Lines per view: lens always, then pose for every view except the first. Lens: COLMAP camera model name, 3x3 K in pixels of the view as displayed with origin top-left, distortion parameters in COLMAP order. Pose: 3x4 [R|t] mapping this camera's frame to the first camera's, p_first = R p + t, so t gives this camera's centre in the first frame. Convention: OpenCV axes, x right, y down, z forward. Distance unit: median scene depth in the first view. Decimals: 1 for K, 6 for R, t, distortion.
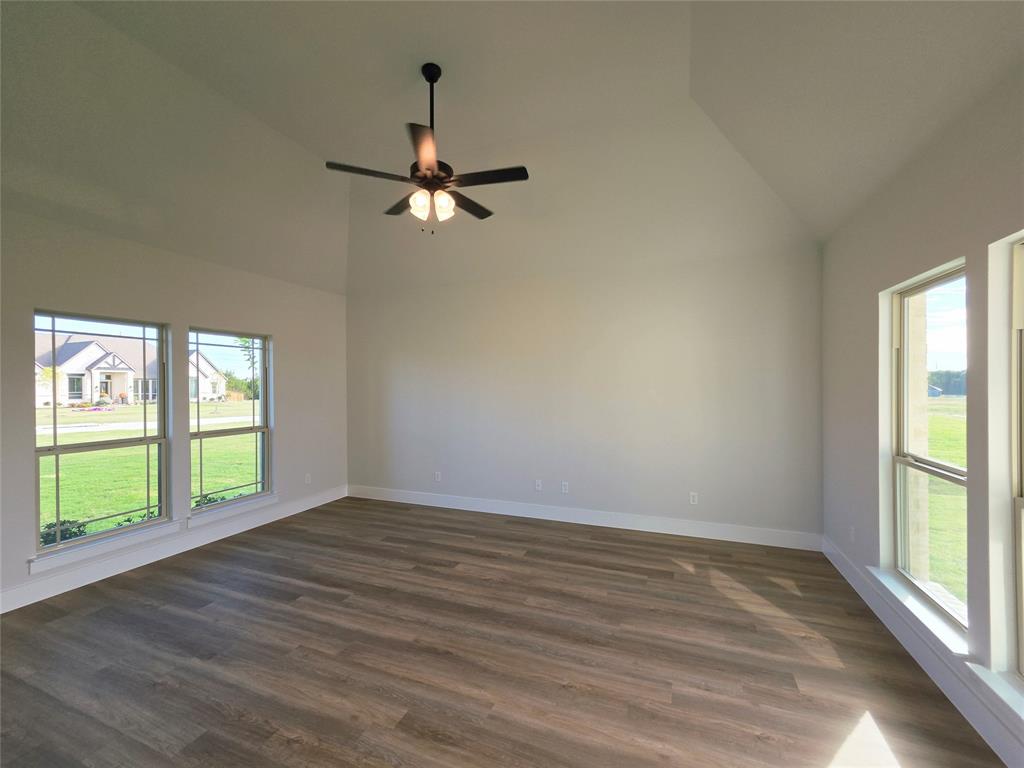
lens RADIAL K [[420.5, 0, 510.3], [0, 420.5, 385.1], [0, 0, 1]] dist [-0.002375, 0.000256]
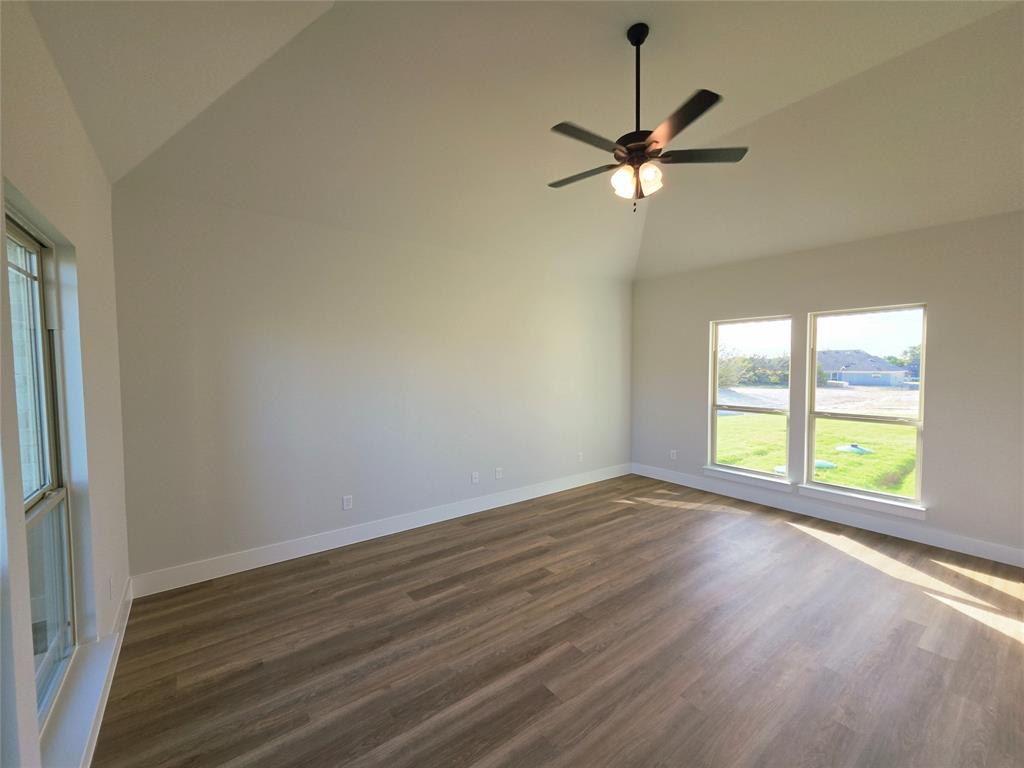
lens RADIAL K [[420.5, 0, 510.3], [0, 420.5, 385.1], [0, 0, 1]] dist [-0.002375, 0.000256]
pose [[0.517435, -0.036071, 0.854962, -0.931792], [0.004015, 0.999203, 0.039726, -0.008010], [-0.855713, -0.017123, 0.517167, 0.606609]]
